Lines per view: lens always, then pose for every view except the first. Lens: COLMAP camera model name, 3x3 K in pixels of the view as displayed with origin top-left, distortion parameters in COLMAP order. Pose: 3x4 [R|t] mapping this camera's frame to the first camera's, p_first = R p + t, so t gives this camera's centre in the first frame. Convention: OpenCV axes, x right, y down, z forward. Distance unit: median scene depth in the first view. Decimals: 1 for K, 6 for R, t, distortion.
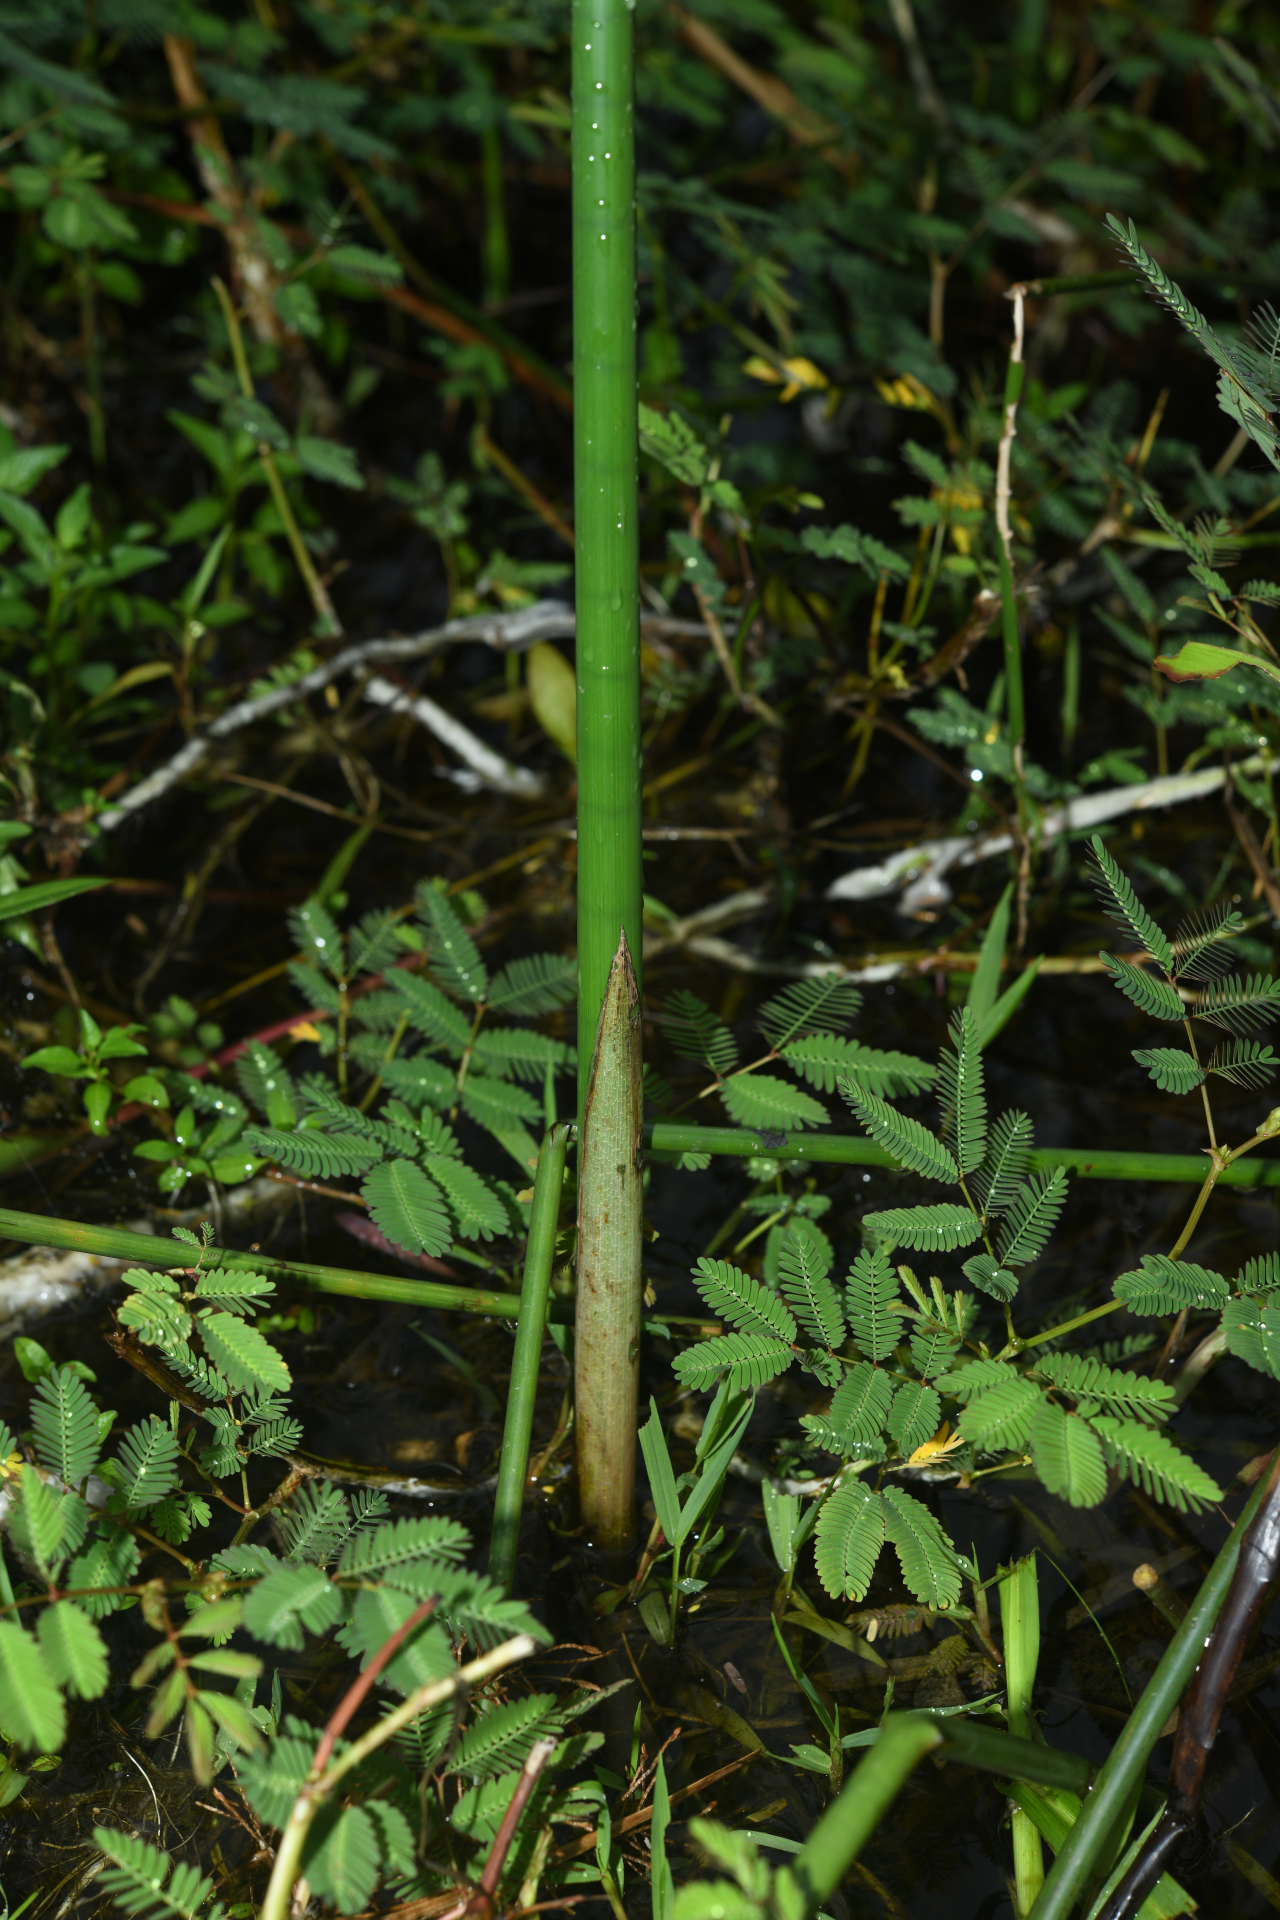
lens RADIAL K [[5442.0, 0, 643.6], [0, 5442.0, 844.9], [0, 0, 1]] dist [-0.082217, 8.501746]
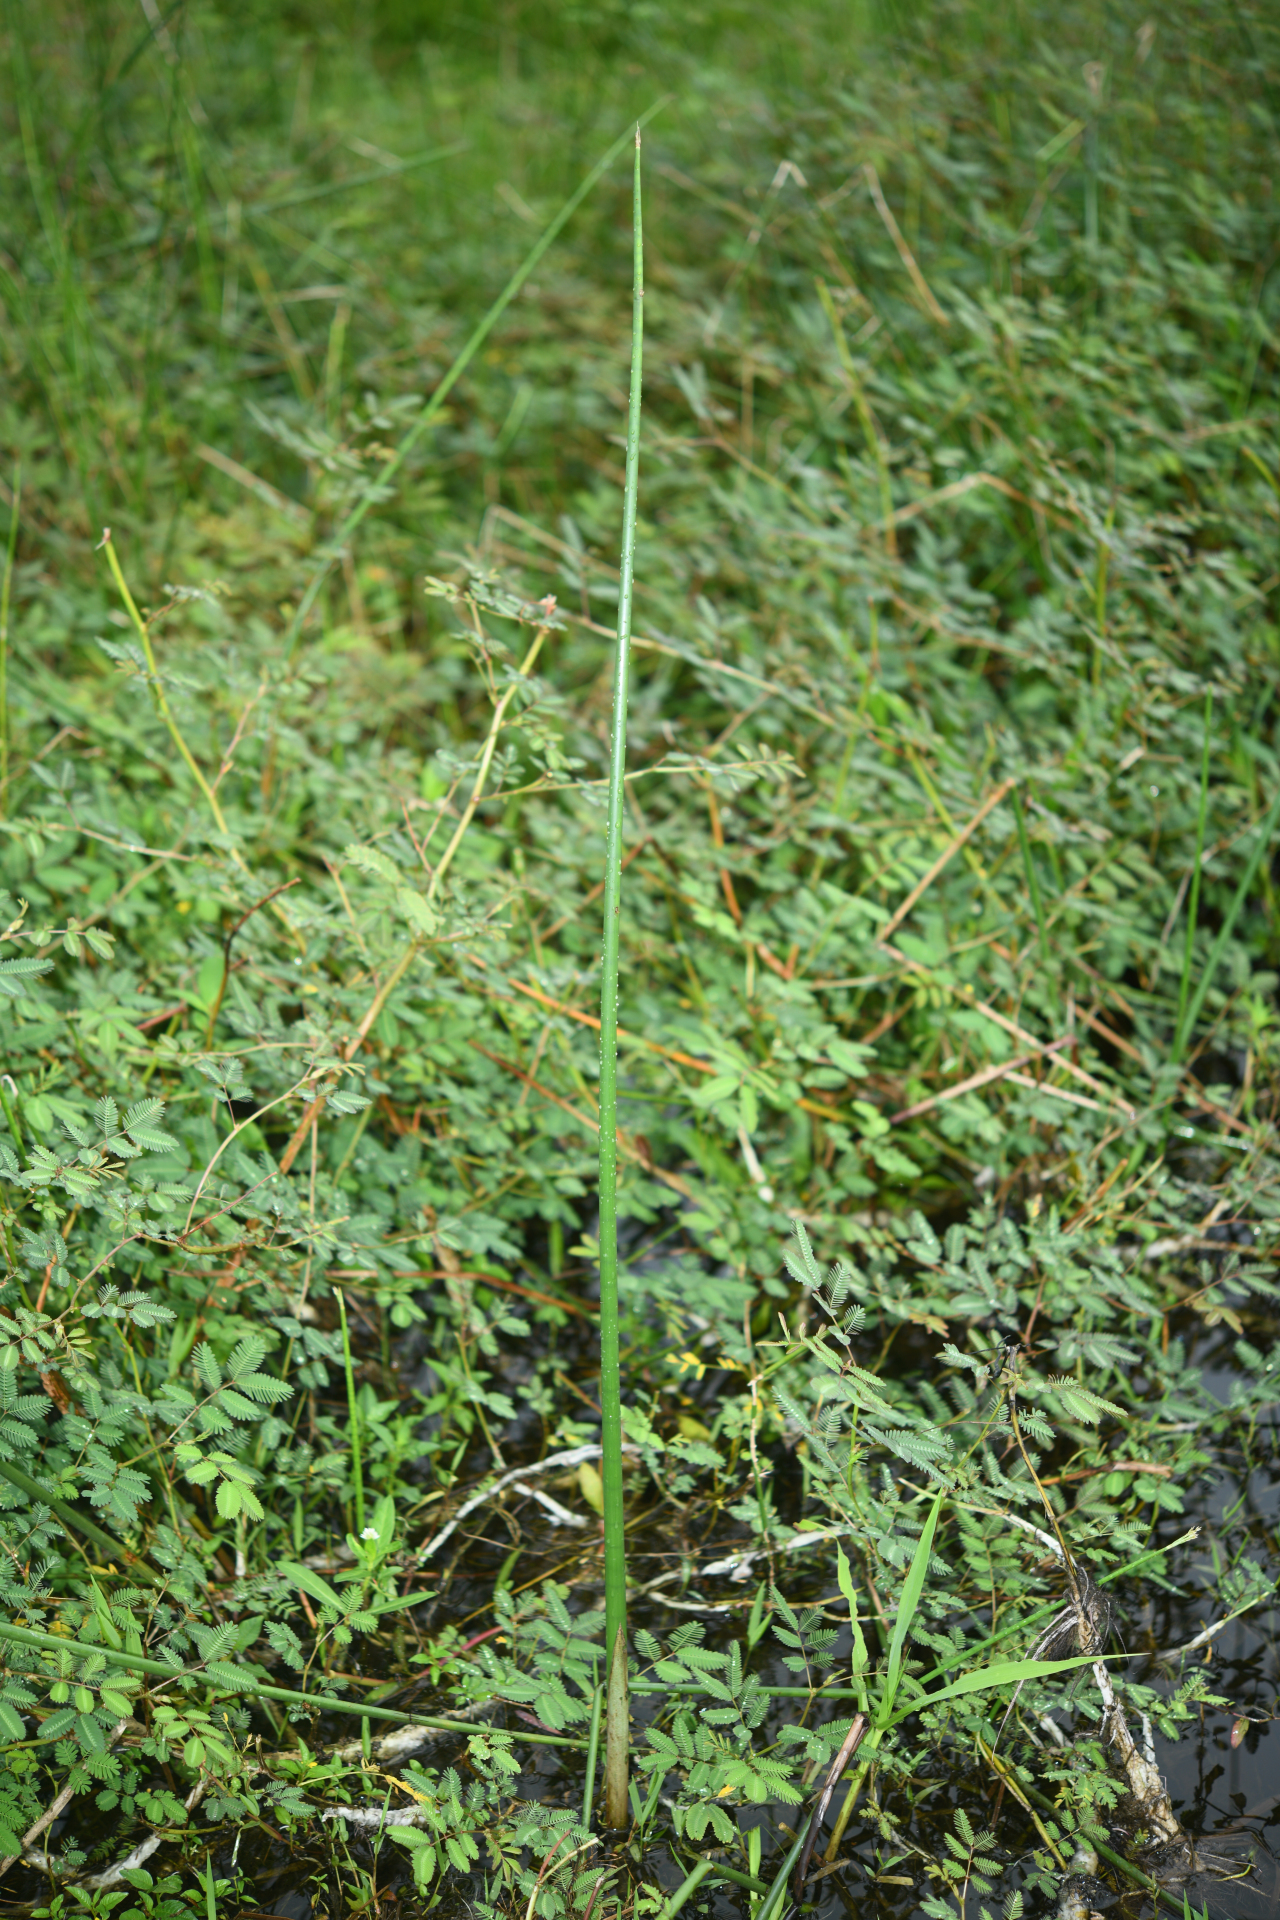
lens RADIAL K [[5442.0, 0, 643.6], [0, 5442.0, 844.9], [0, 0, 1]] dist [-0.082217, 8.501746]
pose [[0.999837, -0.018015, 0.001067, 0.012538], [0.018044, 0.996813, -0.077711, -0.162110], [0.000336, 0.077718, 0.996975, -1.890213]]
